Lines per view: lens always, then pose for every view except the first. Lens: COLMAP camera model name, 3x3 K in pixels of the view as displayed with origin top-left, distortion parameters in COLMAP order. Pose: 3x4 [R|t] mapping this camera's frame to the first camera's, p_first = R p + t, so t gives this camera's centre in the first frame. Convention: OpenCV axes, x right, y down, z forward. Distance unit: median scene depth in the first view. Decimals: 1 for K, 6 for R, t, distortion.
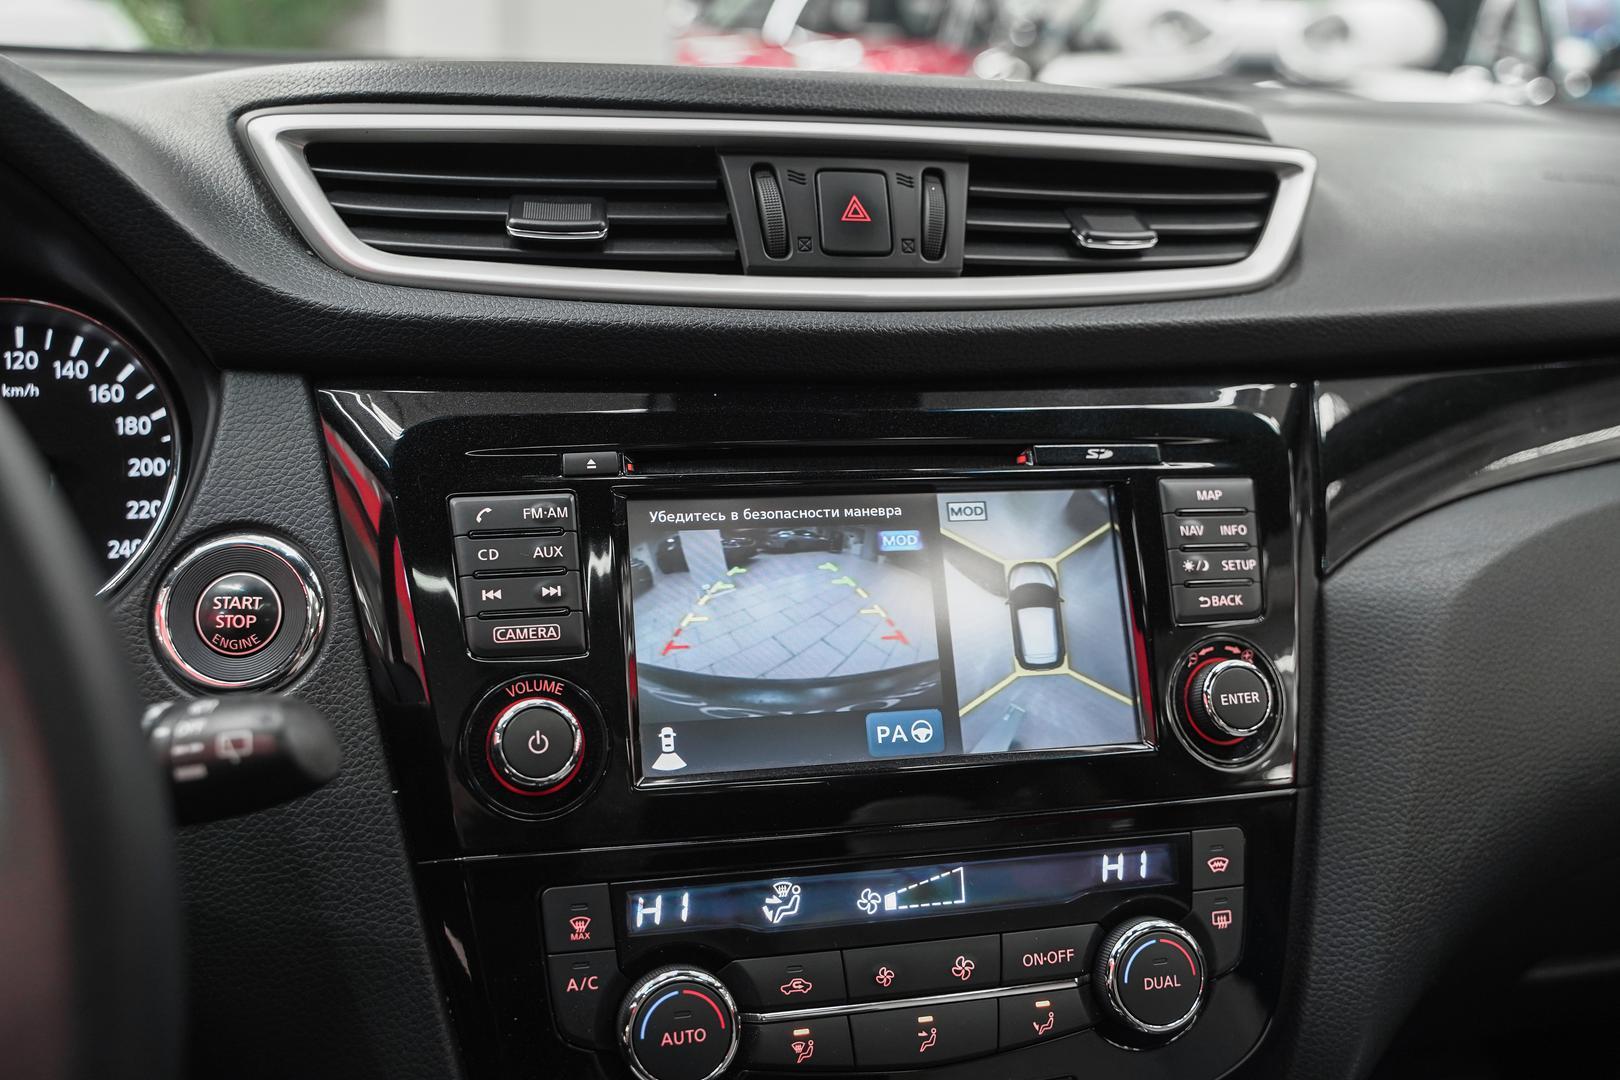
lens RADIAL K [[1524.3, 0, 810.0], [0, 1524.3, 540.0], [0, 0, 1]] dist [-0.002943, 0.001833]
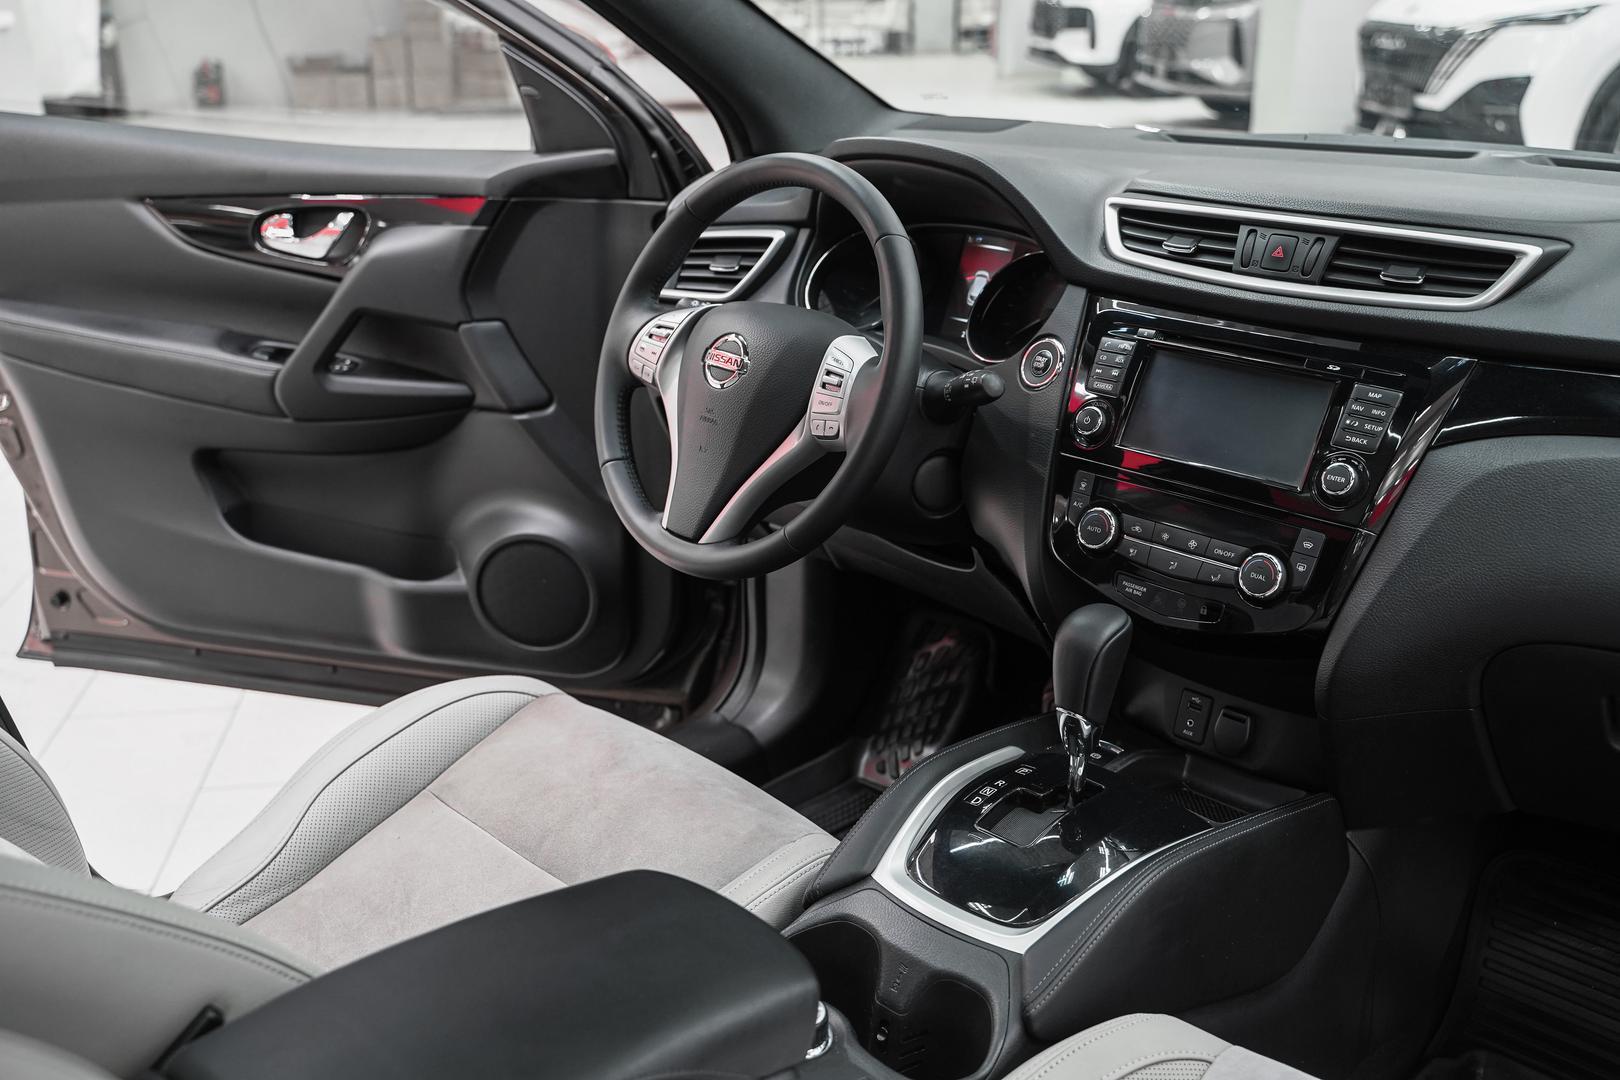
lens RADIAL K [[1583.9, 0, 810.0], [0, 1583.9, 540.0], [0, 0, 1]] dist [-0.006658, 0.031966]
pose [[0.504808, 0.252377, -0.825515, 1.920977], [-0.229753, 0.961095, 0.153331, 0.008948], [0.832095, 0.112262, 0.543153, -0.970588]]
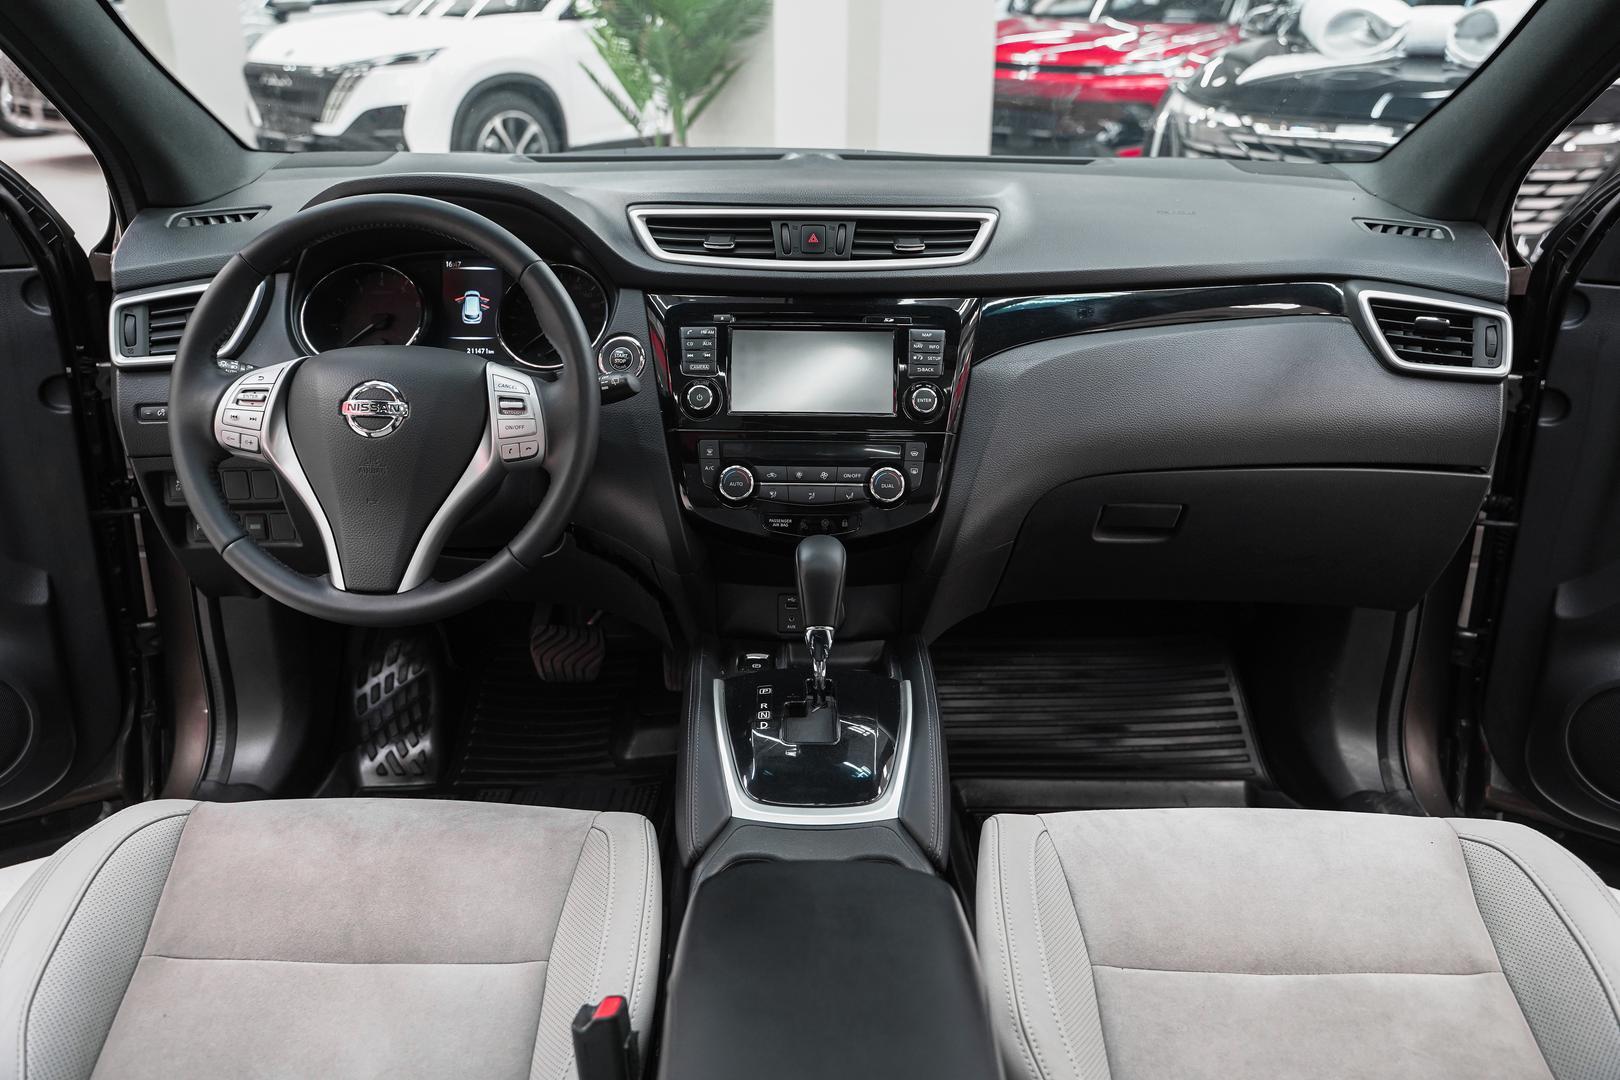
lens RADIAL K [[1290.0, 0, 810.0], [0, 1290.0, 540.0], [0, 0, 1]] dist [-0.013604, 0.006581]
pose [[0.966885, 0.062547, -0.247428, 0.737838], [-0.042462, 0.995416, 0.085699, 0.175356], [0.251654, -0.072354, 0.965109, -1.634139]]
